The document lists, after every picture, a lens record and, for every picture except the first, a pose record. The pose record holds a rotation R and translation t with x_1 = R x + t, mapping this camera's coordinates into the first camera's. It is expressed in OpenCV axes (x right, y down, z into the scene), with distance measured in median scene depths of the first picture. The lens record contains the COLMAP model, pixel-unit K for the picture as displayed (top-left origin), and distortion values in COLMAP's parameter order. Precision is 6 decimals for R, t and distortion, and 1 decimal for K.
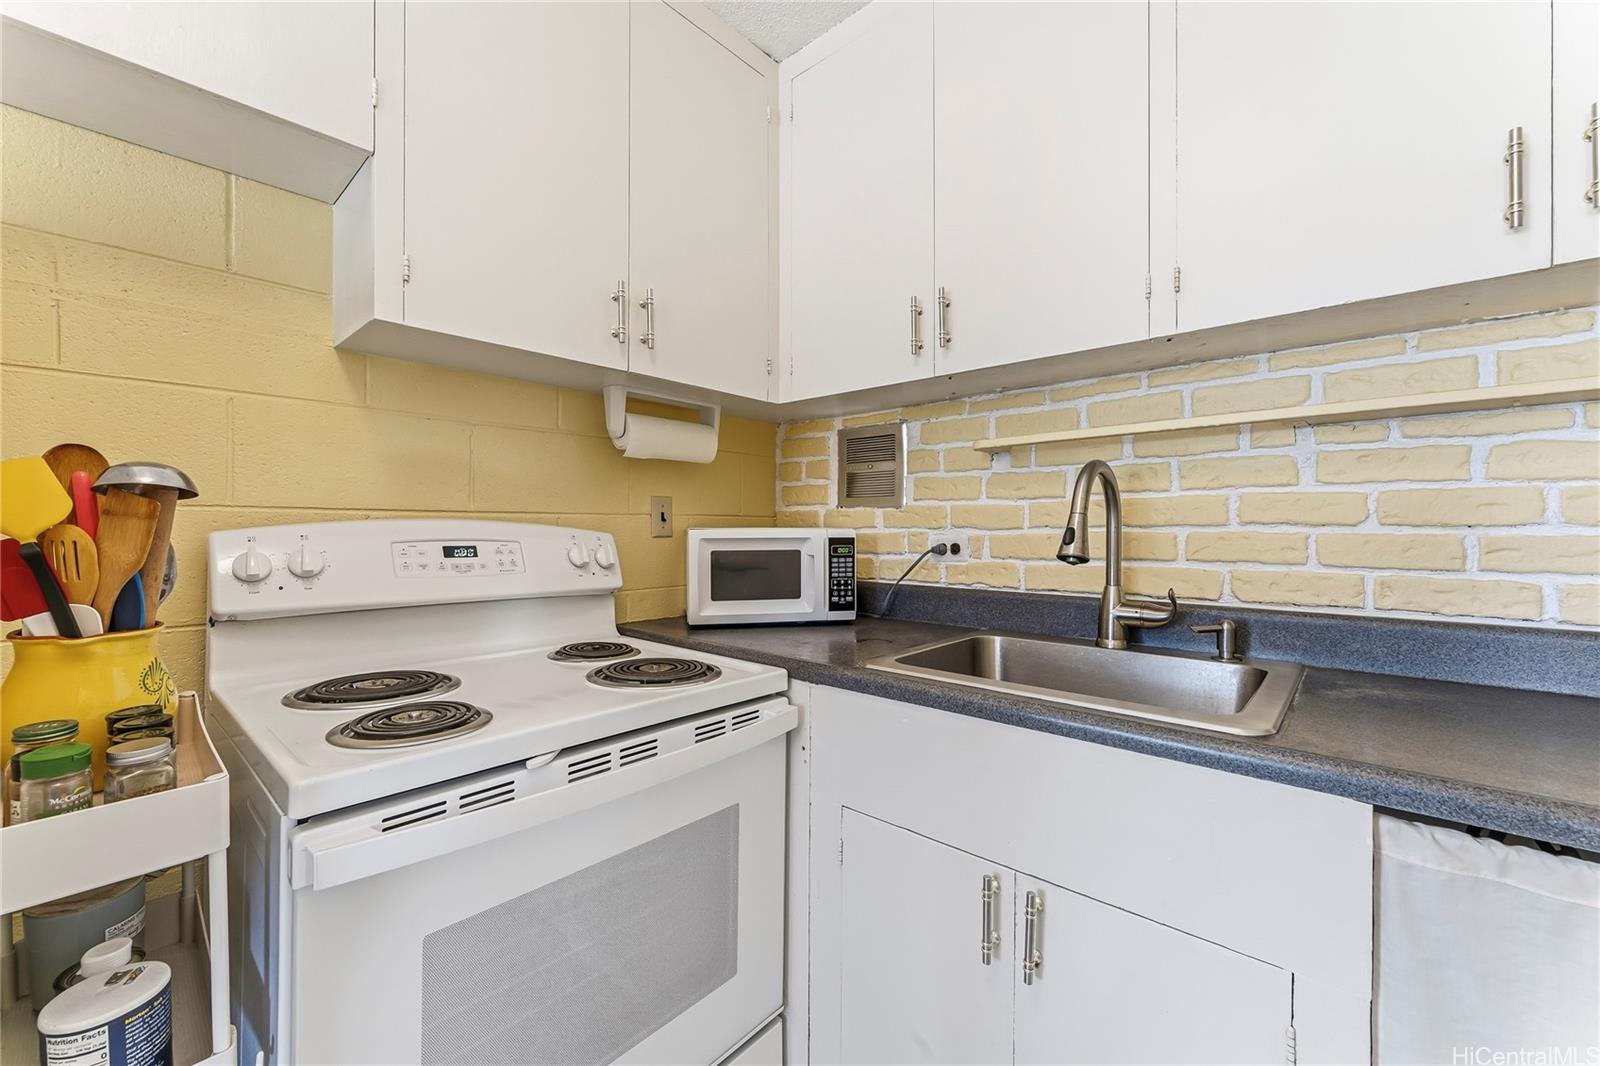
lens RADIAL K [[640.7, 0, 803.0], [0, 640.7, 527.8], [0, 0, 1]] dist [0.000481, -0.000495]
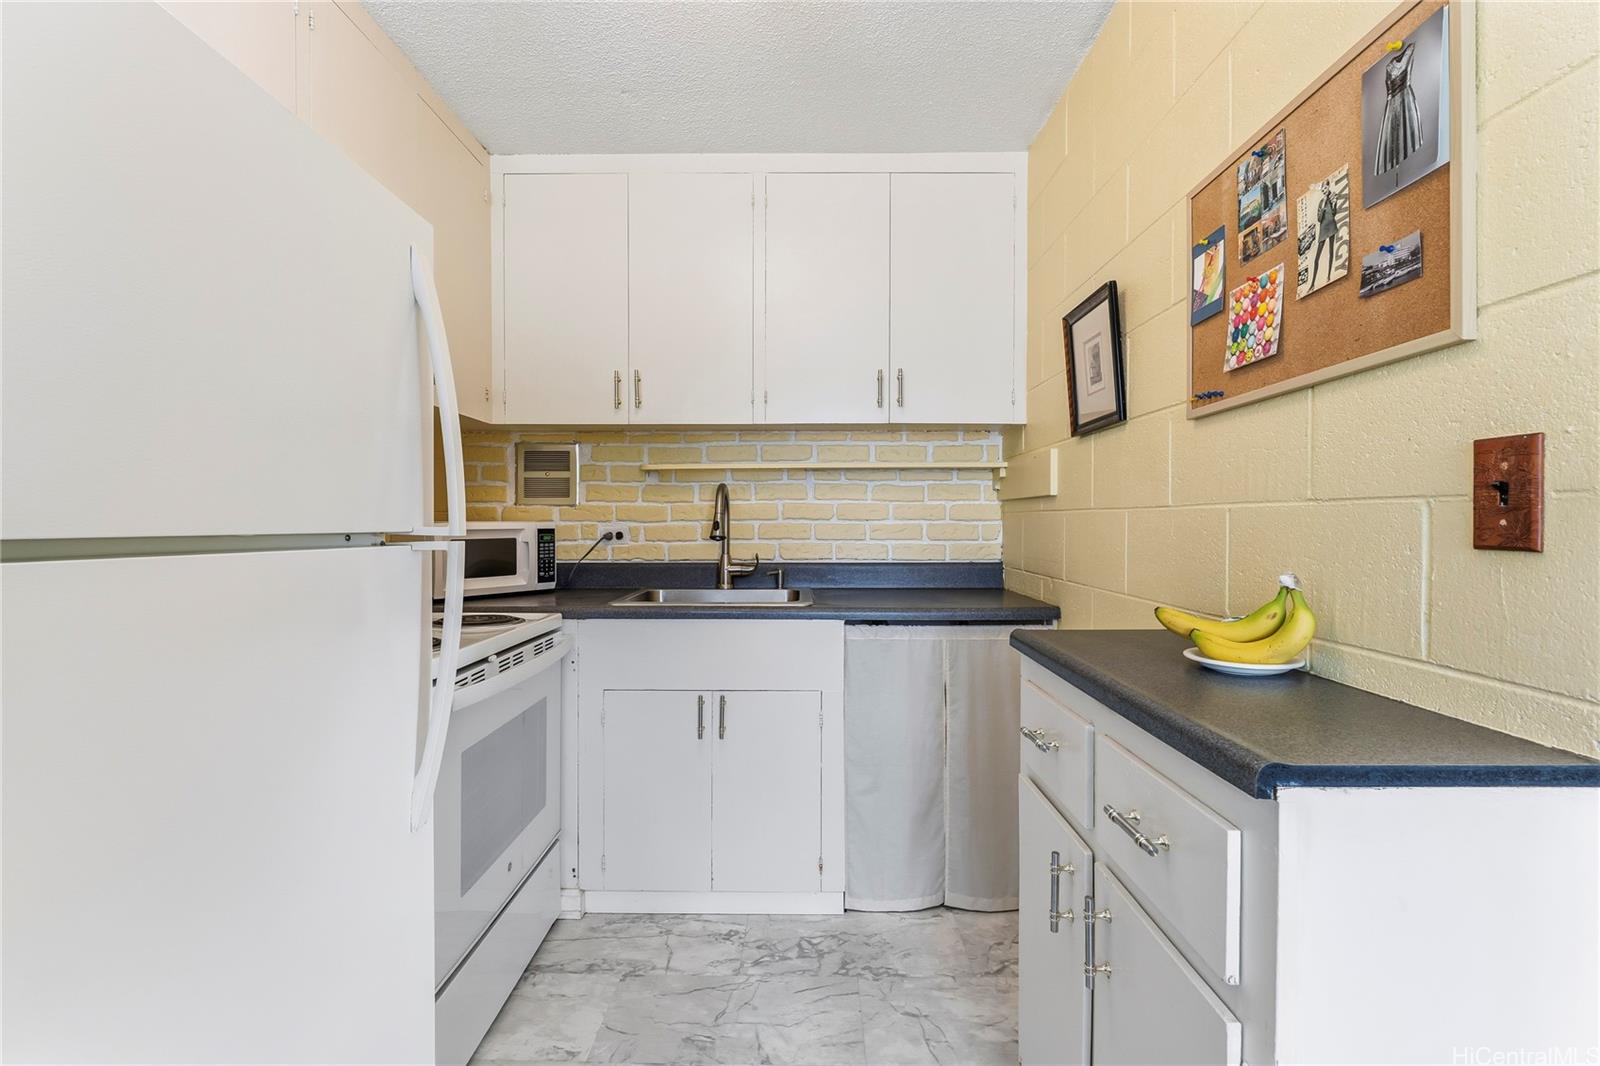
lens RADIAL K [[737.5, 0, 800.7], [0, 737.5, 527.0], [0, 0, 1]] dist [-0.000090, -0.000011]
pose [[0.749650, -0.006822, 0.661799, -0.658477], [0.000743, 0.999955, 0.009465, -0.002497], [-0.661834, -0.006604, 0.749622, -0.611859]]
